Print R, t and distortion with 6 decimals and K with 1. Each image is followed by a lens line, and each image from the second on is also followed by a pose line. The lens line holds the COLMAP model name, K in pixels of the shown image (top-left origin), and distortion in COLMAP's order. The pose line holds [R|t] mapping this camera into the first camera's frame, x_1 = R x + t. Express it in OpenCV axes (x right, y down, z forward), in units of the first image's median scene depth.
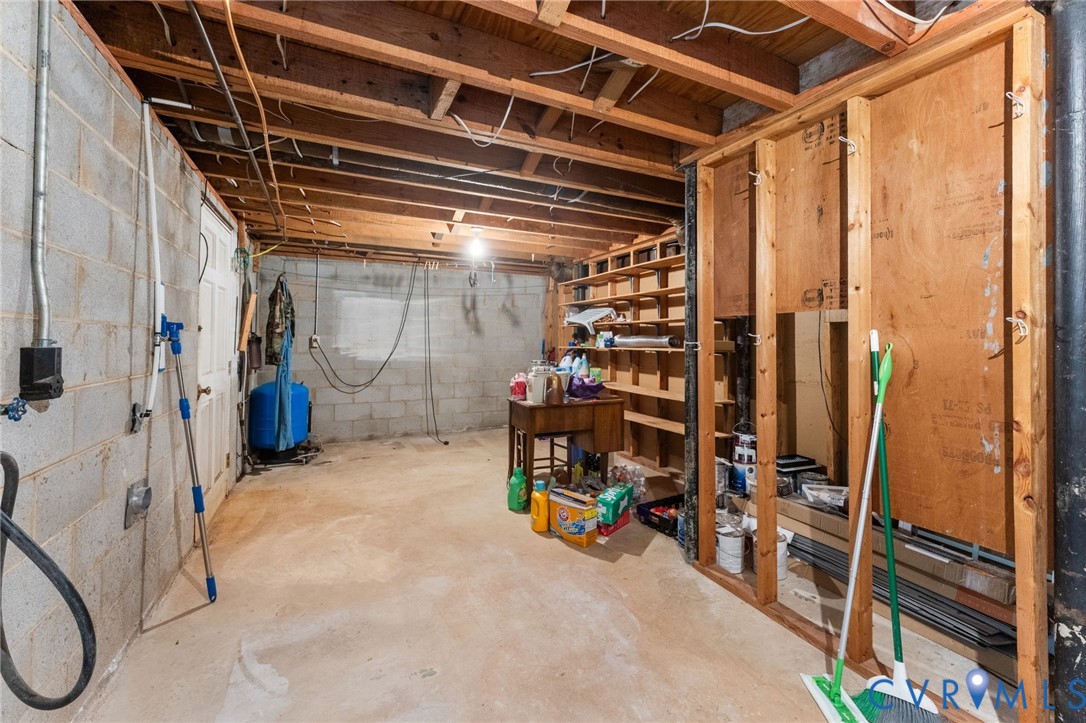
lens RADIAL K [[447.2, 0, 544.3], [0, 447.2, 338.1], [0, 0, 1]] dist [0.000869, 0.000056]
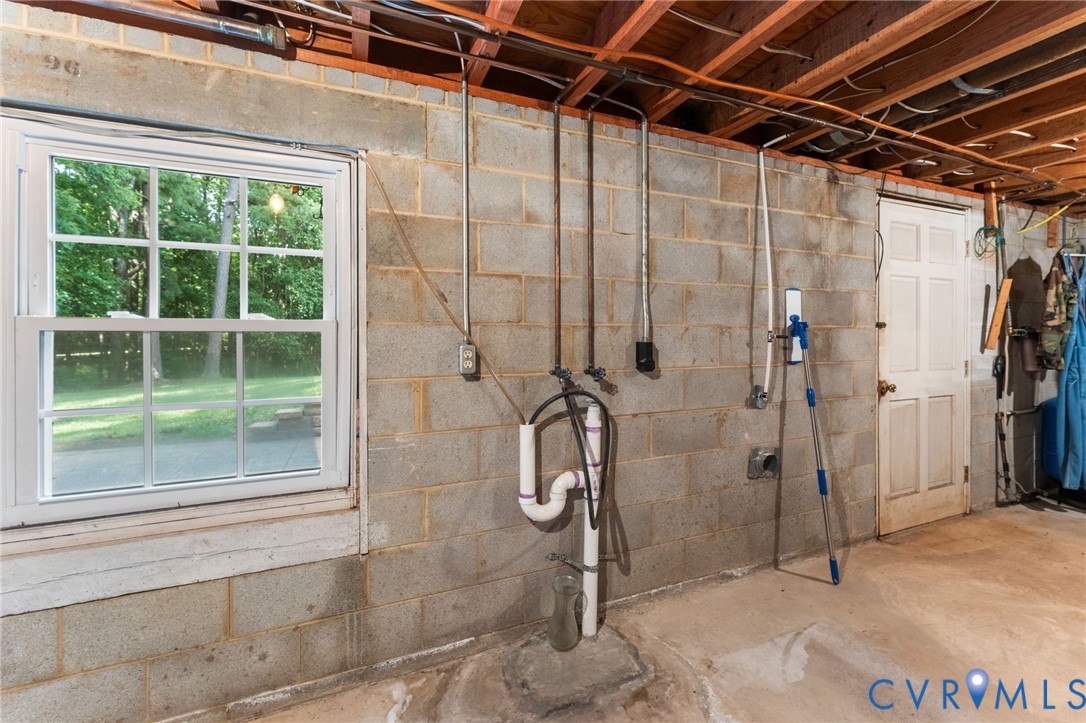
lens RADIAL K [[447.2, 0, 543.4], [0, 447.2, 341.3], [0, 0, 1]] dist [0.000869, 0.000056]
pose [[-0.053757, 0.005000, -0.998542, 0.387392], [0.009746, 0.999942, 0.004482, 0.003696], [0.998506, -0.009491, -0.053803, 0.413744]]
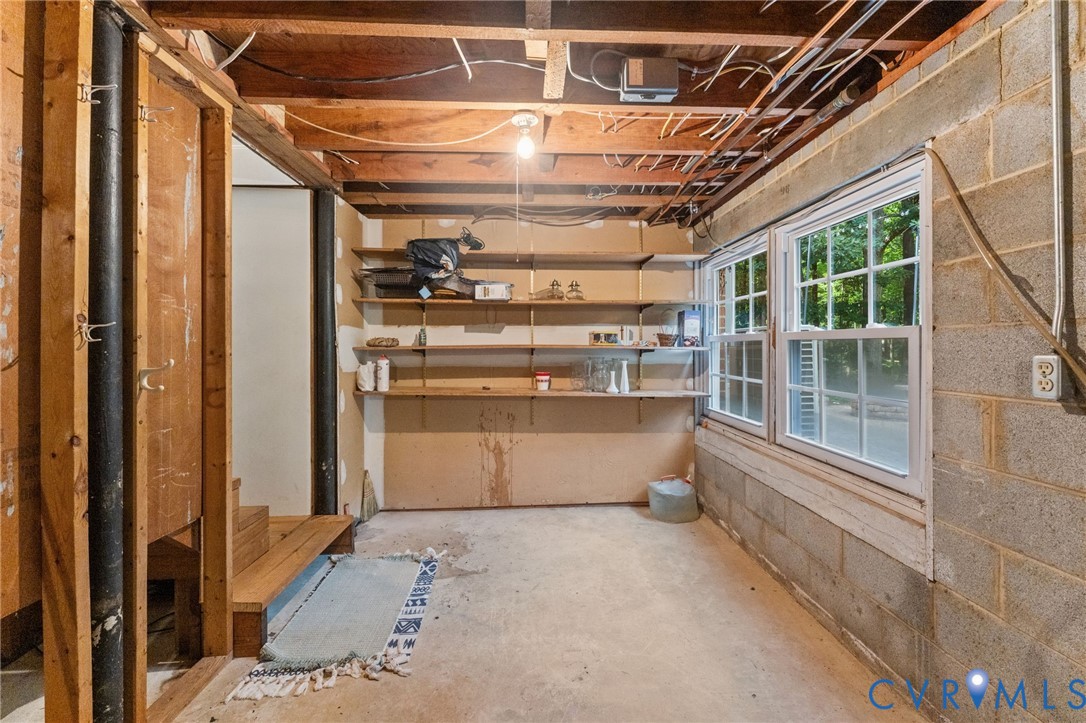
lens RADIAL K [[447.2, 0, 539.2], [0, 447.2, 342.3], [0, 0, 1]] dist [0.000869, 0.000056]
pose [[-0.915703, 0.003588, 0.401839, -0.116233], [-0.001203, 0.999931, -0.011671, 0.004663], [-0.401853, -0.011170, -0.915636, 0.995687]]
